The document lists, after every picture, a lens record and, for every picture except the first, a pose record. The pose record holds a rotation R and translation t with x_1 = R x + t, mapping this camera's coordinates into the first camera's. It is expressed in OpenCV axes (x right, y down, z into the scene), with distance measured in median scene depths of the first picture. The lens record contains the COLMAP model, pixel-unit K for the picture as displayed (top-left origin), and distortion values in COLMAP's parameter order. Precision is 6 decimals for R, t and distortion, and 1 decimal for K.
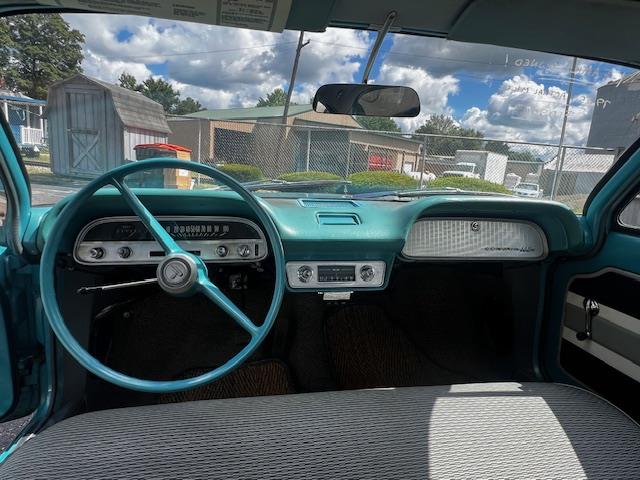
lens RADIAL K [[379.2, 0, 327.7], [0, 379.2, 244.6], [0, 0, 1]] dist [-0.004395, -0.002048]
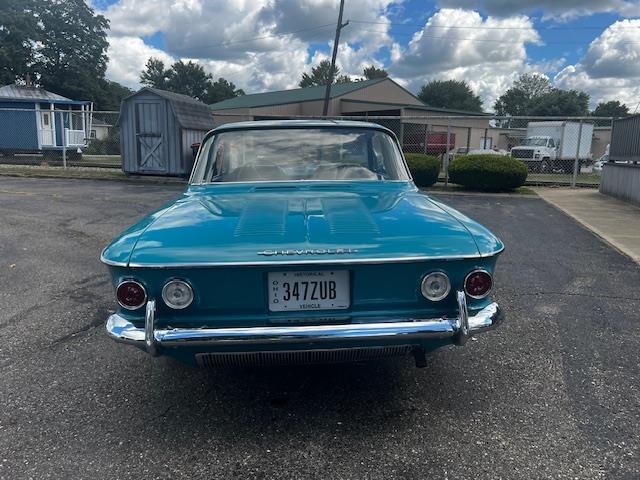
lens RADIAL K [[495.7, 0, 320.0], [0, 495.7, 240.0], [0, 0, 1]] dist [0.016859, -0.002970]
pose [[0.986778, -0.033744, -0.158524, 0.045956], [0.029586, 0.999155, -0.028520, 0.035639], [0.159352, 0.023452, 0.986943, -0.177190]]
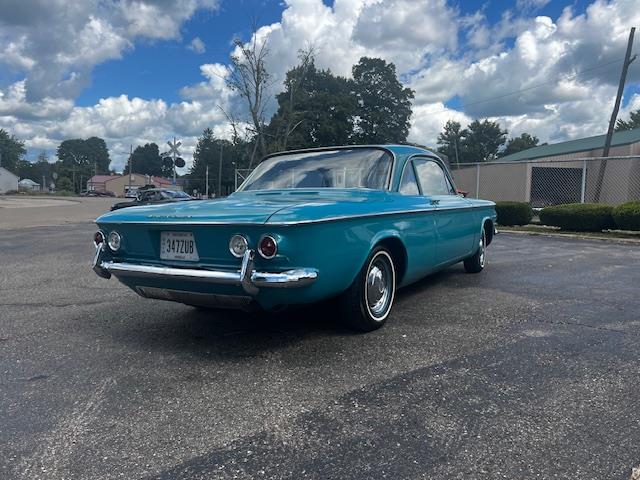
lens RADIAL K [[495.7, 0, 320.0], [0, 495.7, 240.0], [0, 0, 1]] dist [0.016859, -0.002970]
pose [[0.736605, -0.012031, -0.676216, 0.137273], [-0.095993, 0.987860, -0.122141, 0.051637], [0.669476, 0.154881, 0.726508, -0.160056]]
